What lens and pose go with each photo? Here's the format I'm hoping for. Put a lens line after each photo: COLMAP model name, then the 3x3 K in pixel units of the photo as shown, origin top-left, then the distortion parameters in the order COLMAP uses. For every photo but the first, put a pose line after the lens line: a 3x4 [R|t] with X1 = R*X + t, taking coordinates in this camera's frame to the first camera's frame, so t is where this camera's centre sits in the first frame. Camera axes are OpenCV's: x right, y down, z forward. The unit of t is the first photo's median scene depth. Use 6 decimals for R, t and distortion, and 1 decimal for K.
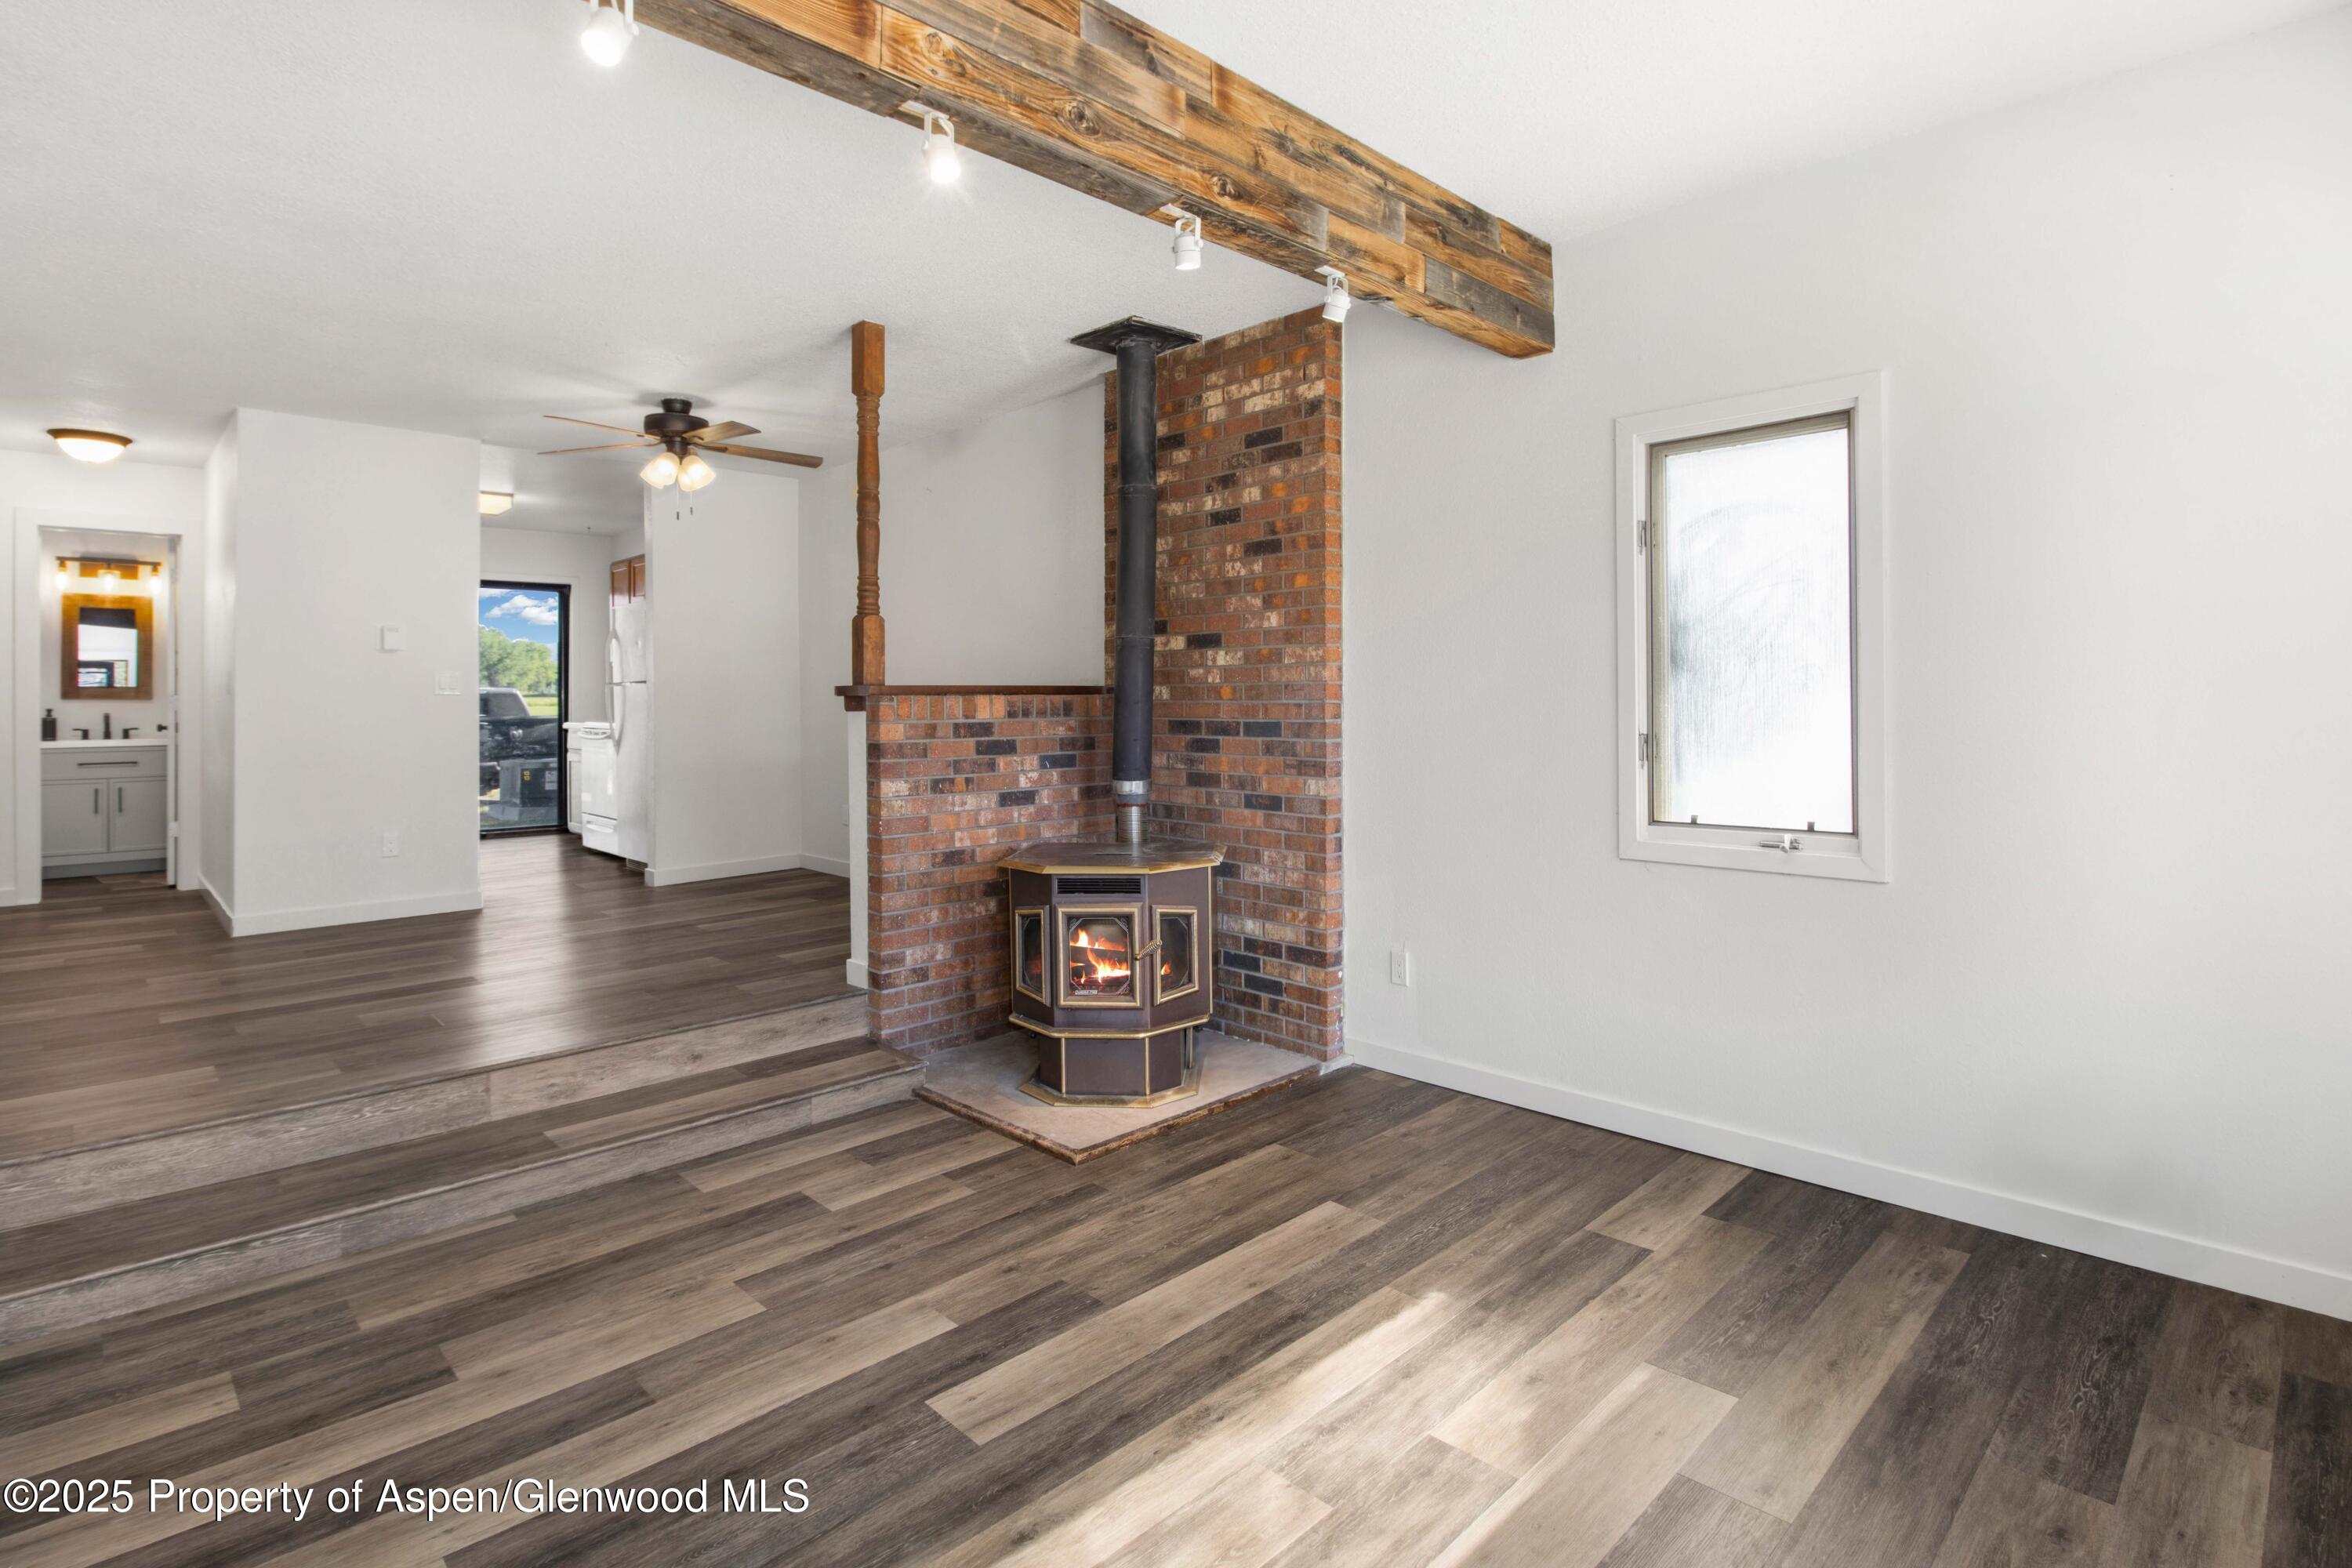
lens RADIAL K [[1178.7, 0, 1188.1], [0, 1178.7, 699.1], [0, 0, 1]] dist [0.005447, -0.015903]
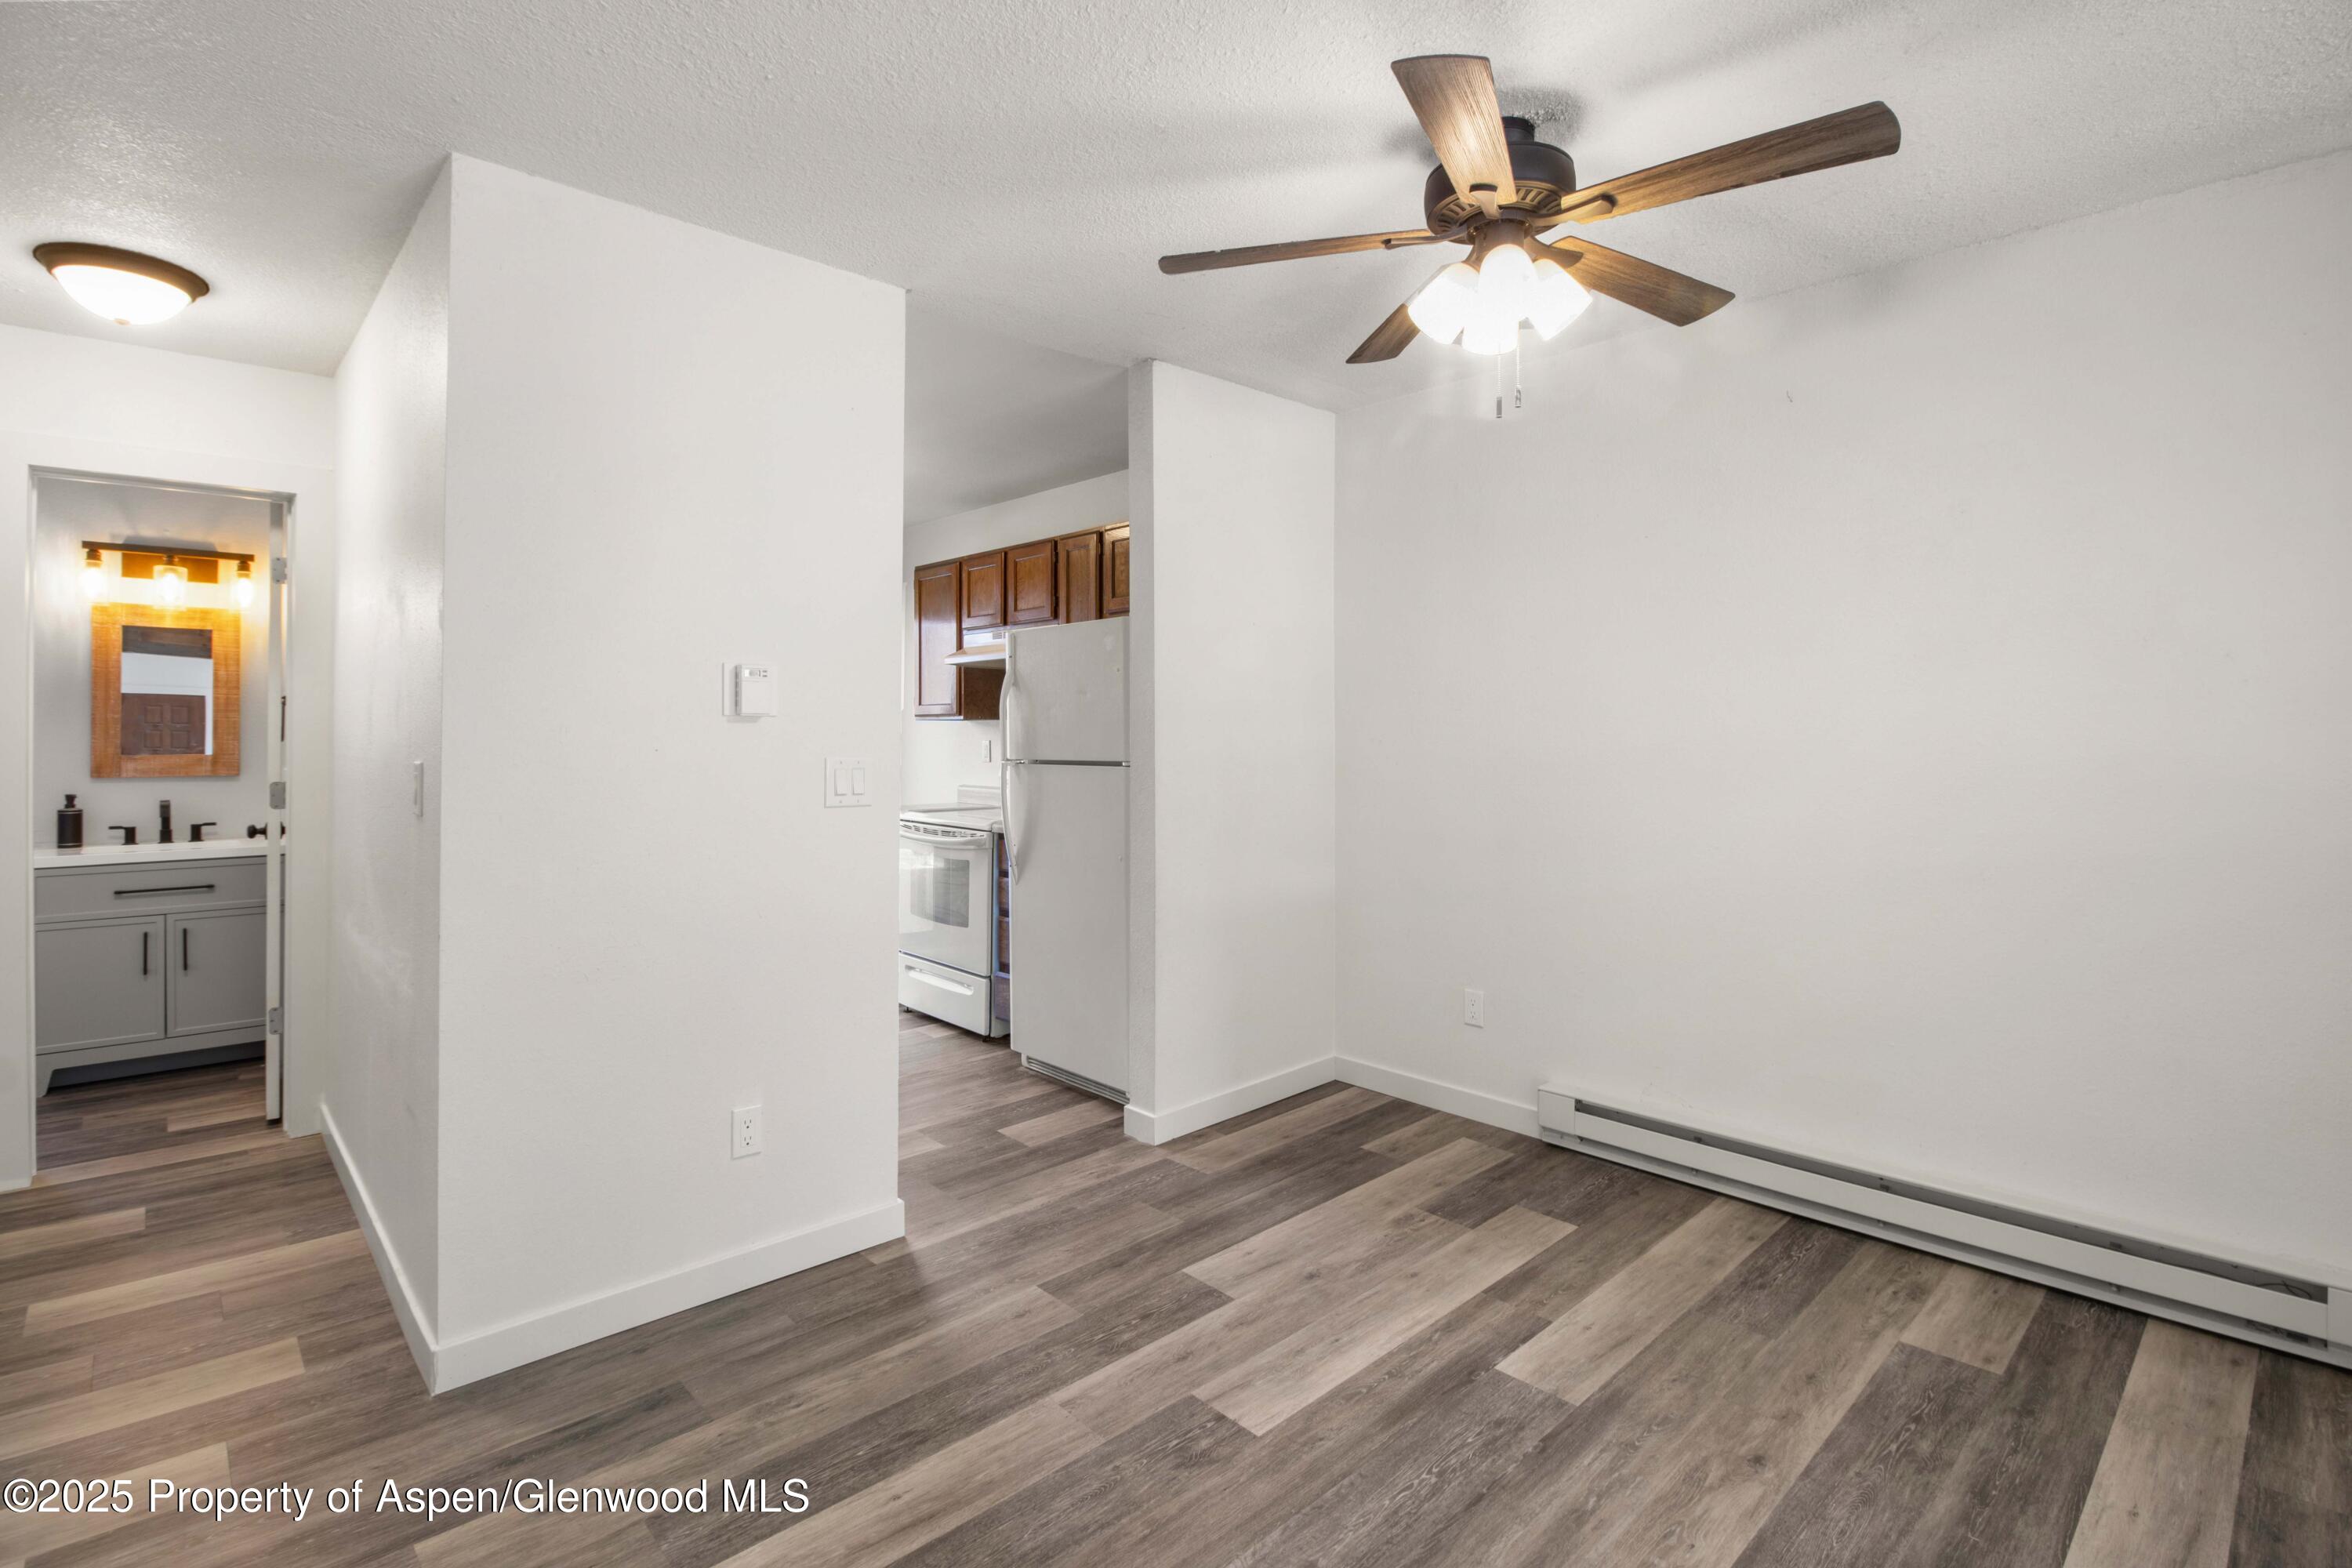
lens RADIAL K [[1101.7, 0, 1130.9], [0, 1101.7, 731.3], [0, 0, 1]] dist [0.000650, -0.009074]
pose [[0.999369, 0.007858, -0.034647, -0.682313], [-0.007839, 0.999969, 0.000669, -0.048233], [0.034652, -0.000397, 0.999399, 0.759211]]
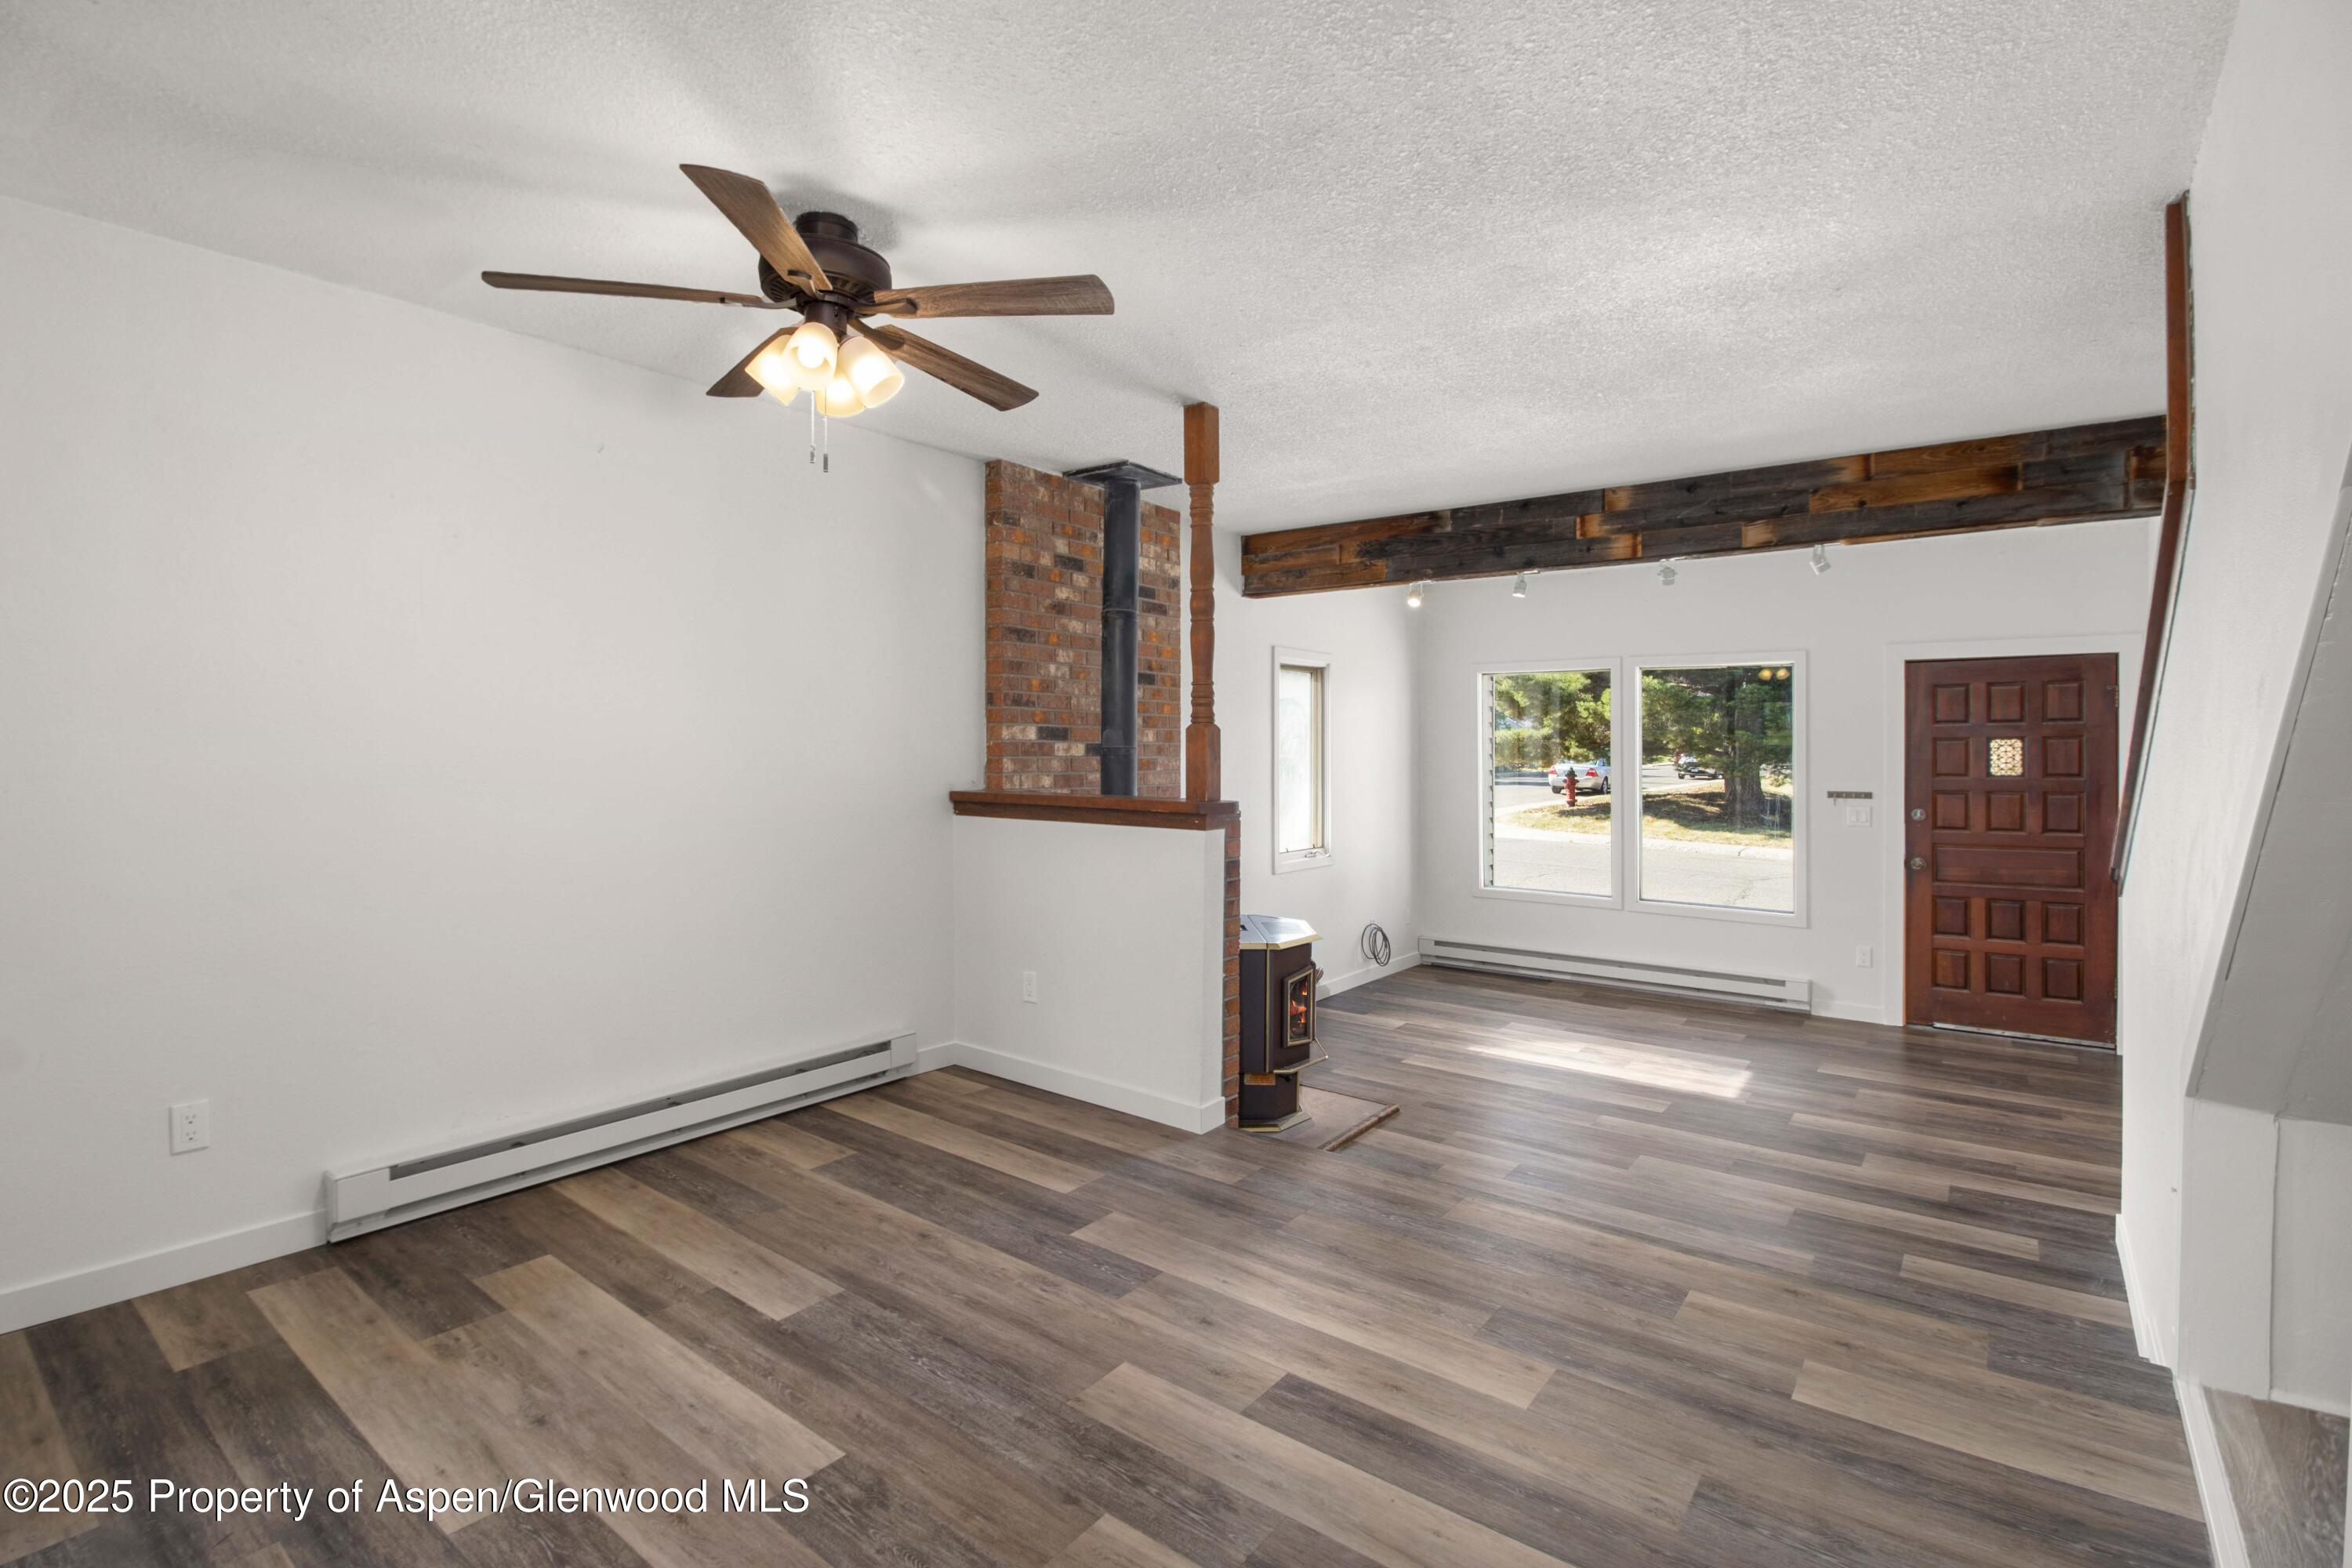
lens RADIAL K [[1058.2, 0, 1219.3], [0, 1058.2, 747.6], [0, 0, 1]] dist [0.000333, -0.009045]
pose [[-0.160888, 0.008667, 0.986935, -1.110627], [-0.006859, 0.999927, -0.009900, -0.045757], [-0.986949, -0.008362, -0.160817, 1.144487]]
